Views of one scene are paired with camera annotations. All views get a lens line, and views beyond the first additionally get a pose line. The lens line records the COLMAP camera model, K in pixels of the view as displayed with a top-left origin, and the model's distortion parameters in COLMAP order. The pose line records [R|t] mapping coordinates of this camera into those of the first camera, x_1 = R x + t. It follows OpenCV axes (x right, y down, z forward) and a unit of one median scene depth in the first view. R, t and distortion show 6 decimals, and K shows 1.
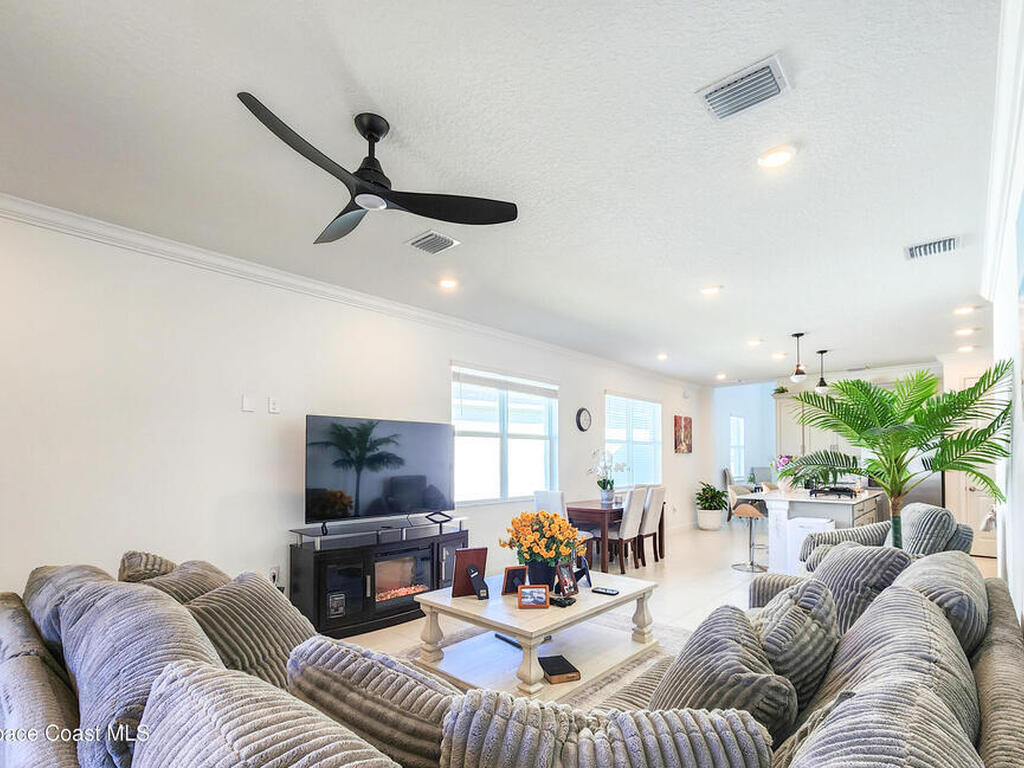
lens RADIAL K [[490.6, 0, 509.4], [0, 490.6, 449.3], [0, 0, 1]] dist [0.000954, 0.000060]
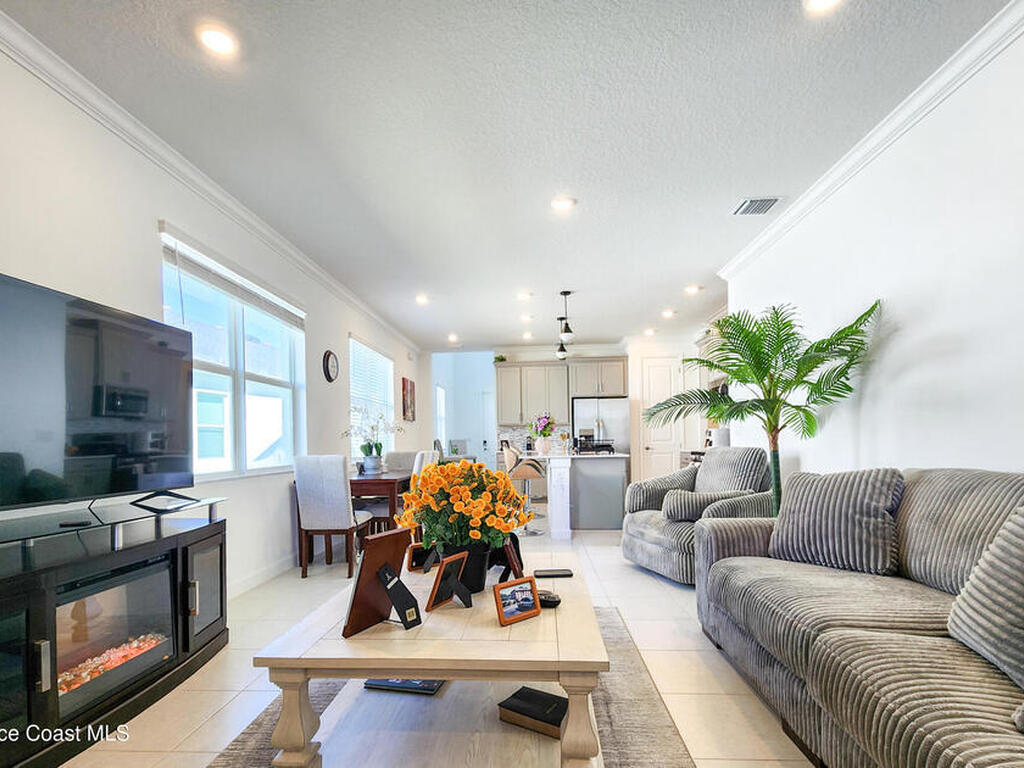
lens RADIAL K [[511.9, 0, 506.3], [0, 511.9, 444.8], [0, 0, 1]] dist [0.015753, -0.000044]
pose [[0.779594, -0.014350, 0.626121, -0.178543], [-0.001567, 0.999690, 0.024863, 0.053961], [-0.626284, -0.020365, 0.779329, 0.285818]]
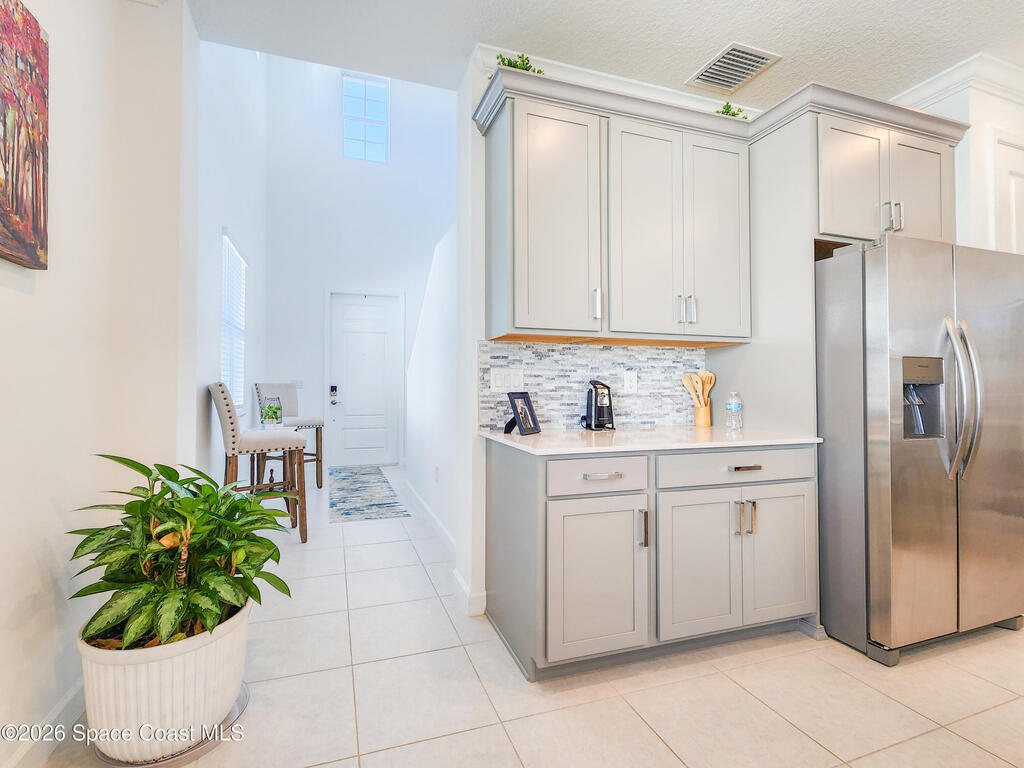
lens RADIAL K [[405.8, 0, 512.7], [0, 405.8, 378.7], [0, 0, 1]] dist [0.001605, 0.000052]
pose [[0.408336, 0.020513, 0.912601, 0.626510], [-0.030255, 0.999502, -0.008929, 0.074353], [-0.912330, -0.023964, 0.408754, 1.589214]]
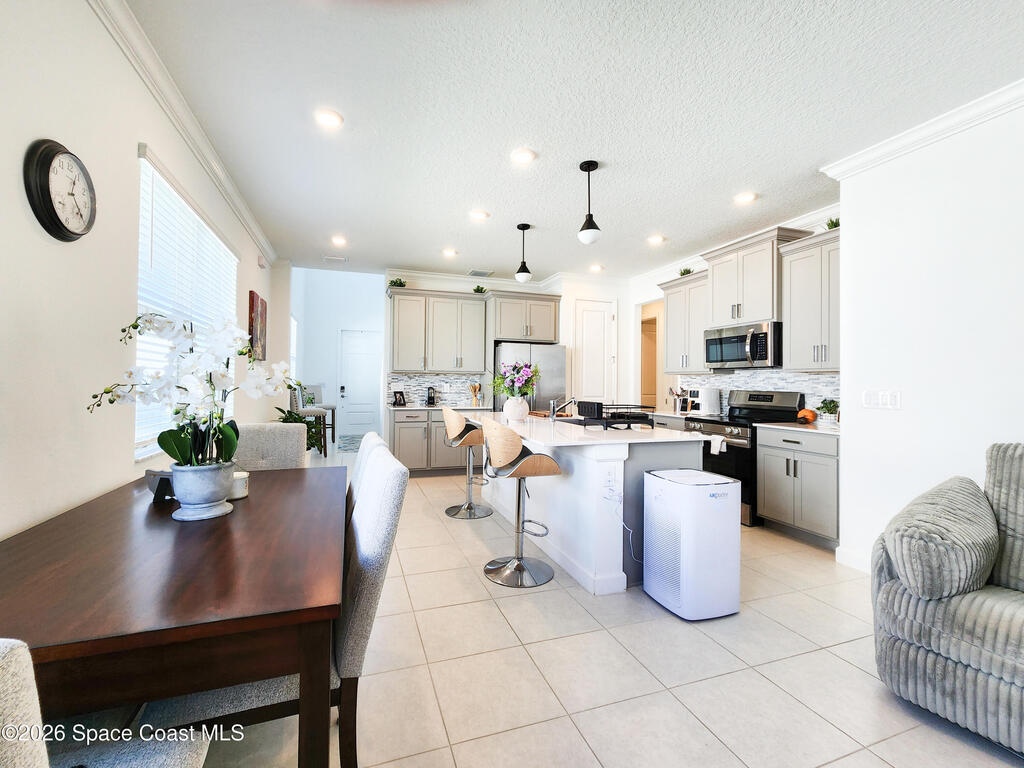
lens RADIAL K [[427.3, 0, 508.2], [0, 427.3, 374.1], [0, 0, 1]] dist [0.003448, -0.000024]
pose [[0.471382, 0.025582, 0.881558, 0.089215], [-0.034753, 0.999342, -0.010416, 0.037775], [-0.881244, -0.025727, 0.471961, 0.923667]]
